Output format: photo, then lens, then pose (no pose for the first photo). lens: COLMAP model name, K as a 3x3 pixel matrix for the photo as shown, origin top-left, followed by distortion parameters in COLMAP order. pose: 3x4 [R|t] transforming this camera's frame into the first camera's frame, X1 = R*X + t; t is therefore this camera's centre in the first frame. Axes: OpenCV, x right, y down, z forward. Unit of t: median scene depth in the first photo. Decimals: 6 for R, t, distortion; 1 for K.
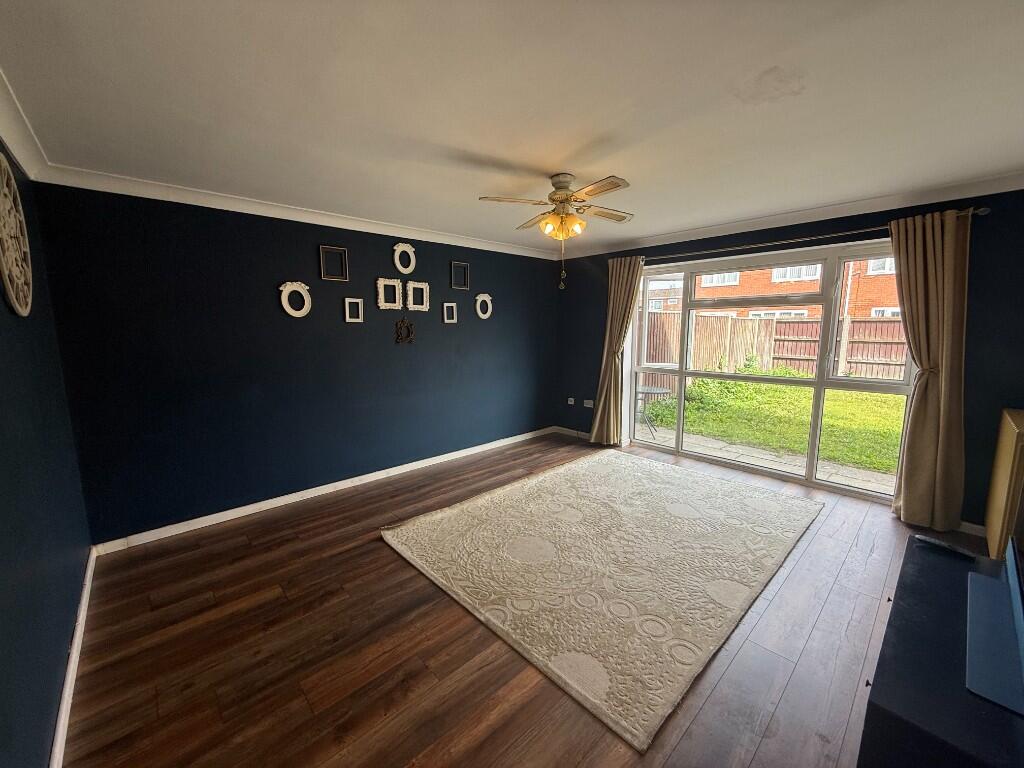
lens RADIAL K [[411.5, 0, 513.8], [0, 411.5, 381.5], [0, 0, 1]] dist [-0.000378, -0.000286]
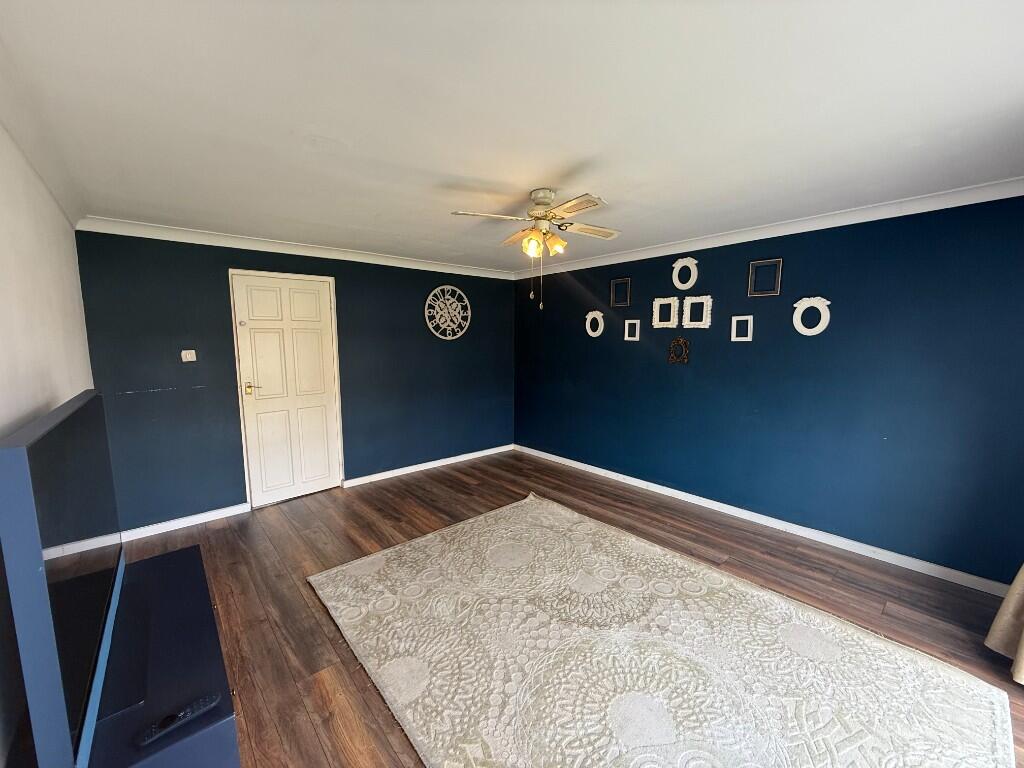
lens RADIAL K [[408.4, 0, 509.1], [0, 408.4, 384.2], [0, 0, 1]] dist [-0.000688, -0.000104]
pose [[-0.041208, 0.105062, -0.993612, 0.743465], [-0.143393, 0.983540, 0.109944, -0.097638], [0.988808, 0.147007, -0.025465, 0.688789]]
